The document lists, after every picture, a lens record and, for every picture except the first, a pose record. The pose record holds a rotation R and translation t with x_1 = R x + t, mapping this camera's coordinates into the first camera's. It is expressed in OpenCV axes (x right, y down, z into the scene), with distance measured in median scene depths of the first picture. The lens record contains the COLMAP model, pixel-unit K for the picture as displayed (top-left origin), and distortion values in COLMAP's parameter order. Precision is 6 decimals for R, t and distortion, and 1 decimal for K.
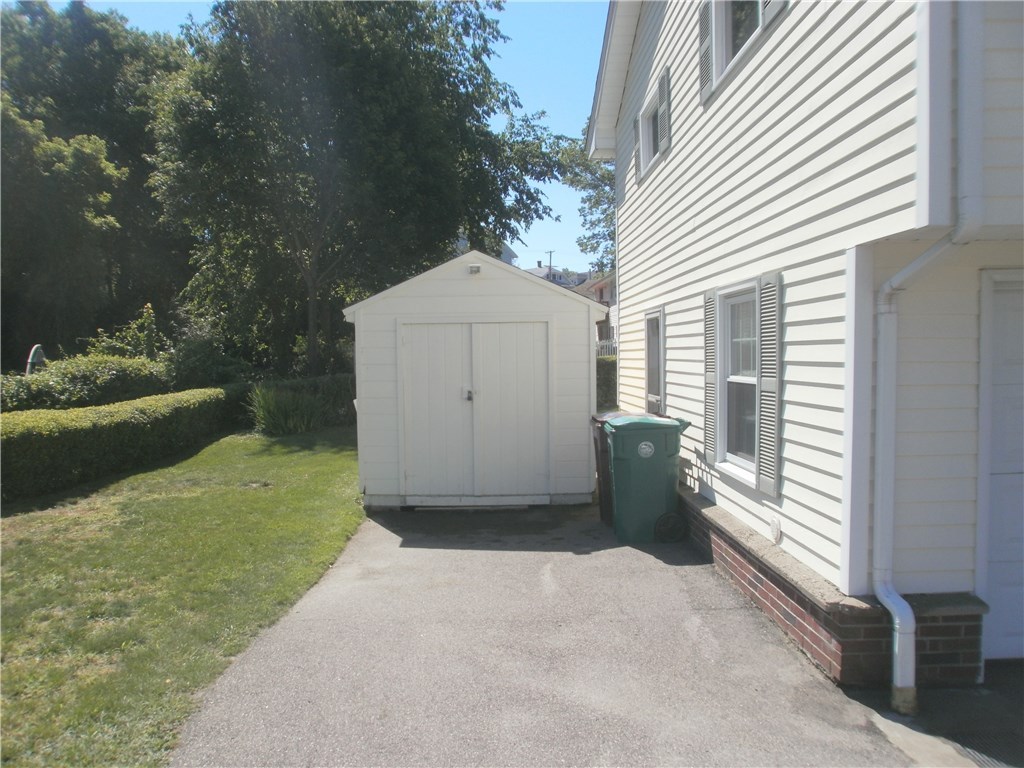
lens RADIAL K [[778.3, 0, 511.6], [0, 778.3, 380.5], [0, 0, 1]] dist [-0.047149, 0.010477]
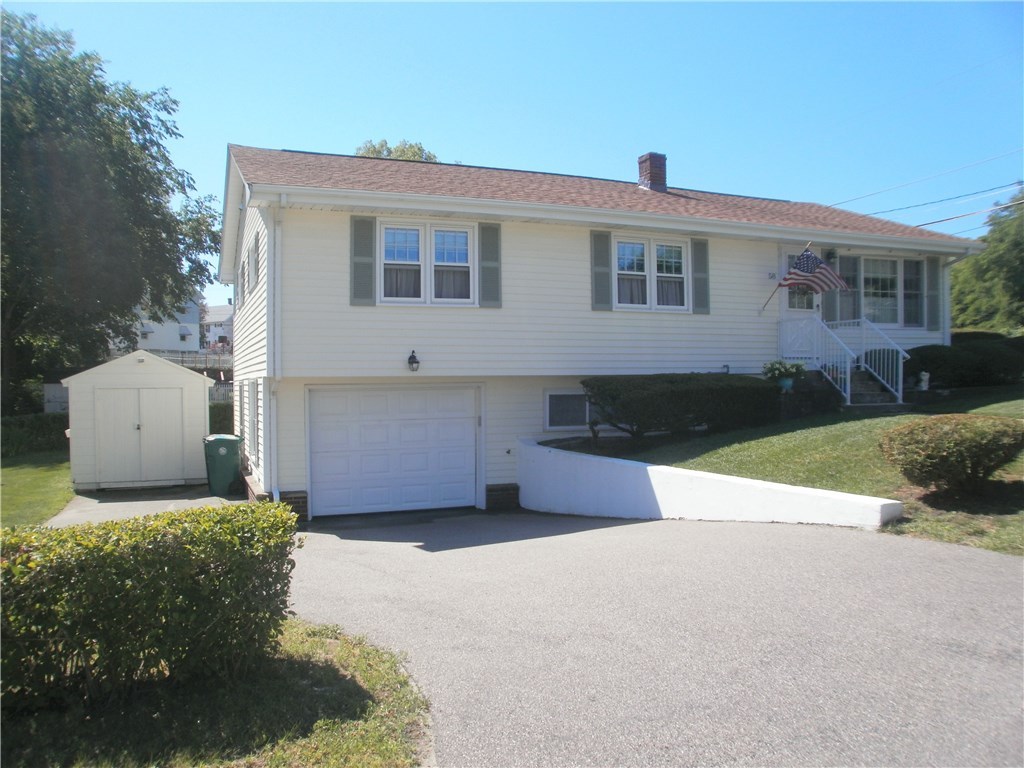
lens RADIAL K [[778.3, 0, 509.9], [0, 778.3, 392.4], [0, 0, 1]] dist [-0.047149, 0.010477]
pose [[0.930238, 0.001804, 0.366953, 0.093390], [0.007245, 0.999703, -0.023282, -0.013823], [-0.366885, 0.024316, 0.929948, -0.999317]]
